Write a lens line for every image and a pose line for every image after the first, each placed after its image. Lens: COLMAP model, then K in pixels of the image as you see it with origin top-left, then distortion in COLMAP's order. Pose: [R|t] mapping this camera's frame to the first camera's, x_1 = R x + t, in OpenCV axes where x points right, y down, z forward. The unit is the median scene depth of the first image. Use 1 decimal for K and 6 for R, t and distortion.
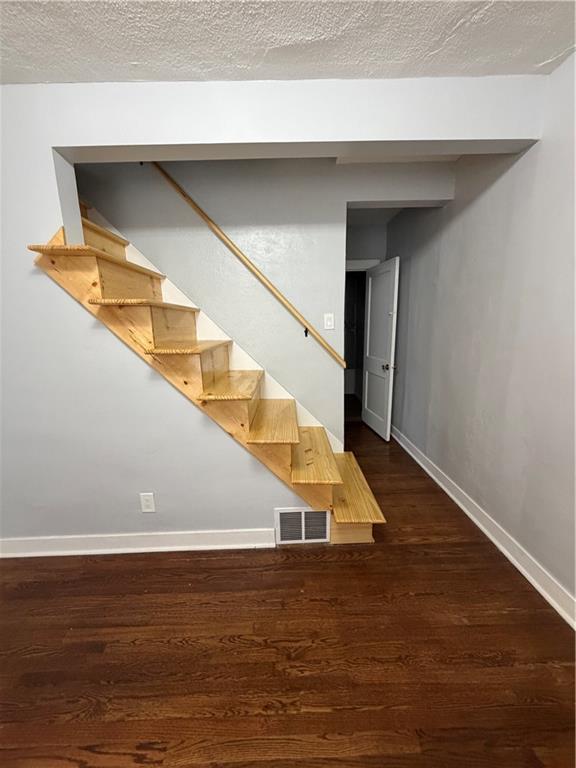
lens RADIAL K [[305.7, 0, 288.5], [0, 305.7, 383.4], [0, 0, 1]] dist [-0.002318, 0.000440]
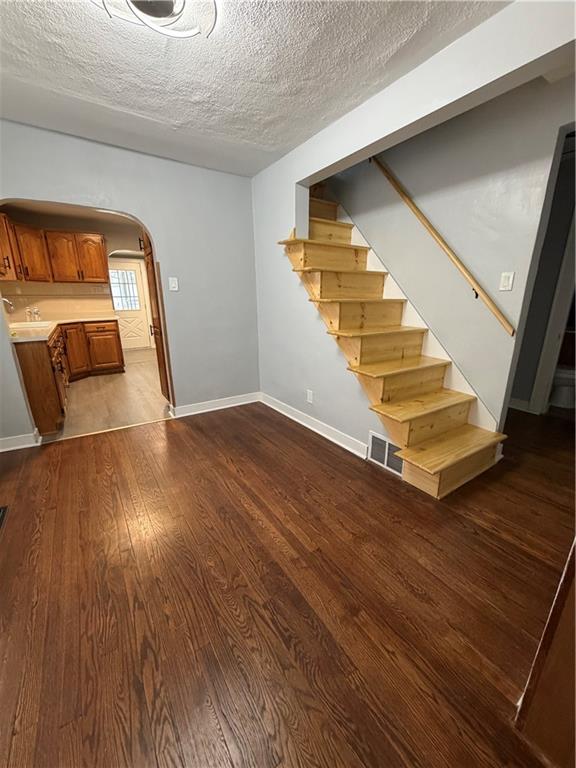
lens RADIAL K [[305.7, 0, 287.3], [0, 305.7, 384.8], [0, 0, 1]] dist [-0.002318, 0.000440]
pose [[0.538511, 0.255097, -0.803076, 0.768261], [-0.177182, 0.966045, 0.188053, 0.044873], [0.823779, 0.041022, 0.565424, -0.020622]]
